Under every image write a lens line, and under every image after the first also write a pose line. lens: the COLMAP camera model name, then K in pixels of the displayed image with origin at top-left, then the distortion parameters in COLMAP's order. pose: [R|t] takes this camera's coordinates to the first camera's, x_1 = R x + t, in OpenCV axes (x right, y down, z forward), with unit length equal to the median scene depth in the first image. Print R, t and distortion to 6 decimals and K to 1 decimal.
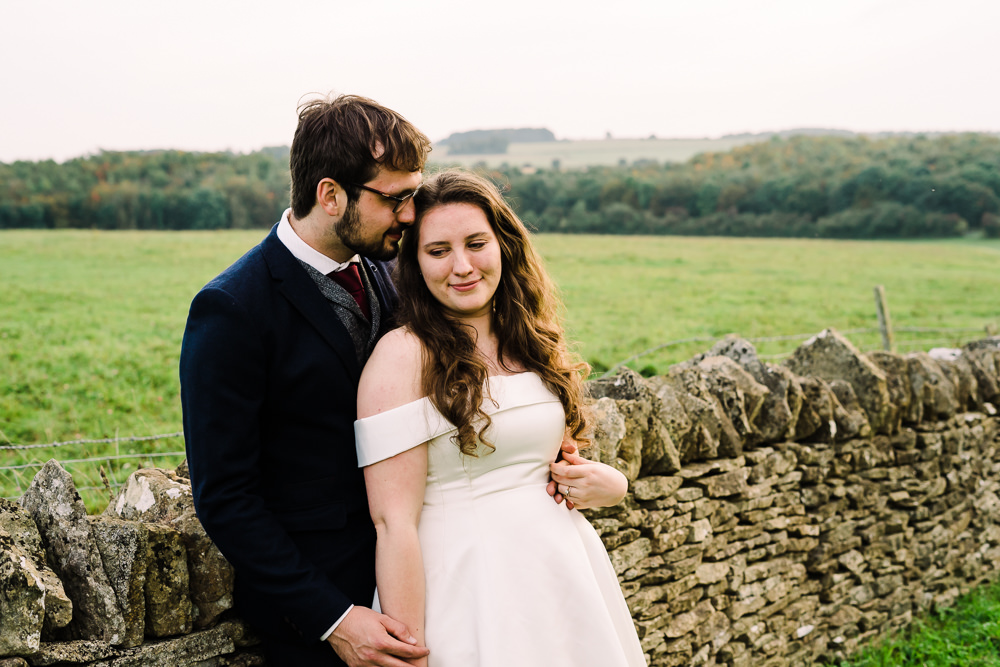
lens RADIAL K [[1440.7, 0, 500.0], [0, 1440.7, 333.5], [0, 0, 1]] dist [-0.034464, 0.022133]
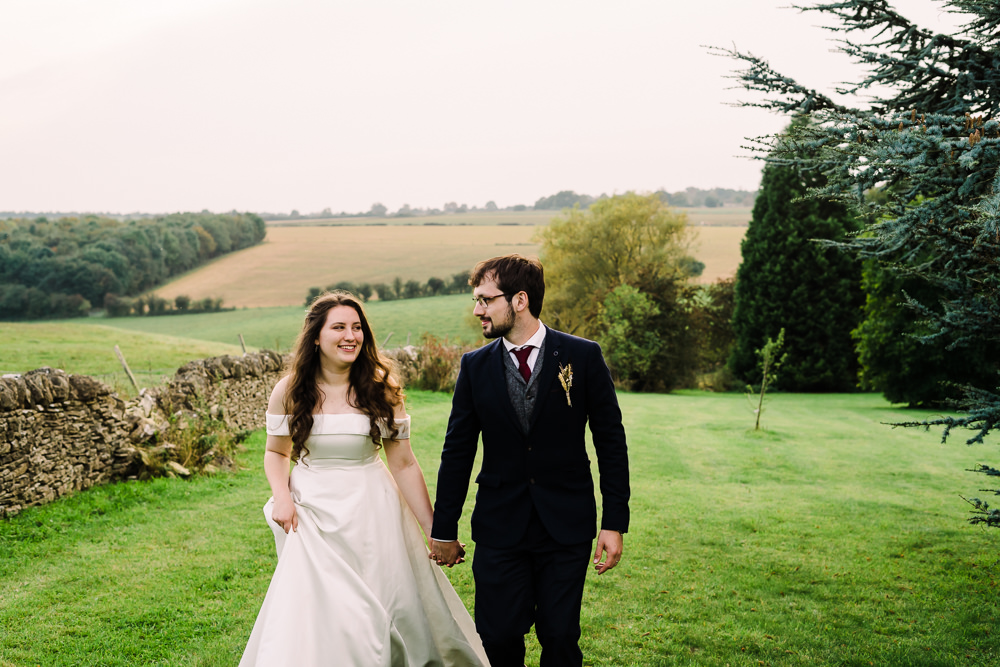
lens RADIAL K [[1440.7, 0, 500.0], [0, 1440.7, 333.5], [0, 0, 1]] dist [-0.034464, 0.022133]
pose [[0.831055, -0.033448, 0.555183, -0.124918], [0.064538, 0.997247, -0.036527, 0.054603], [-0.552433, 0.066186, 0.830926, -0.619164]]
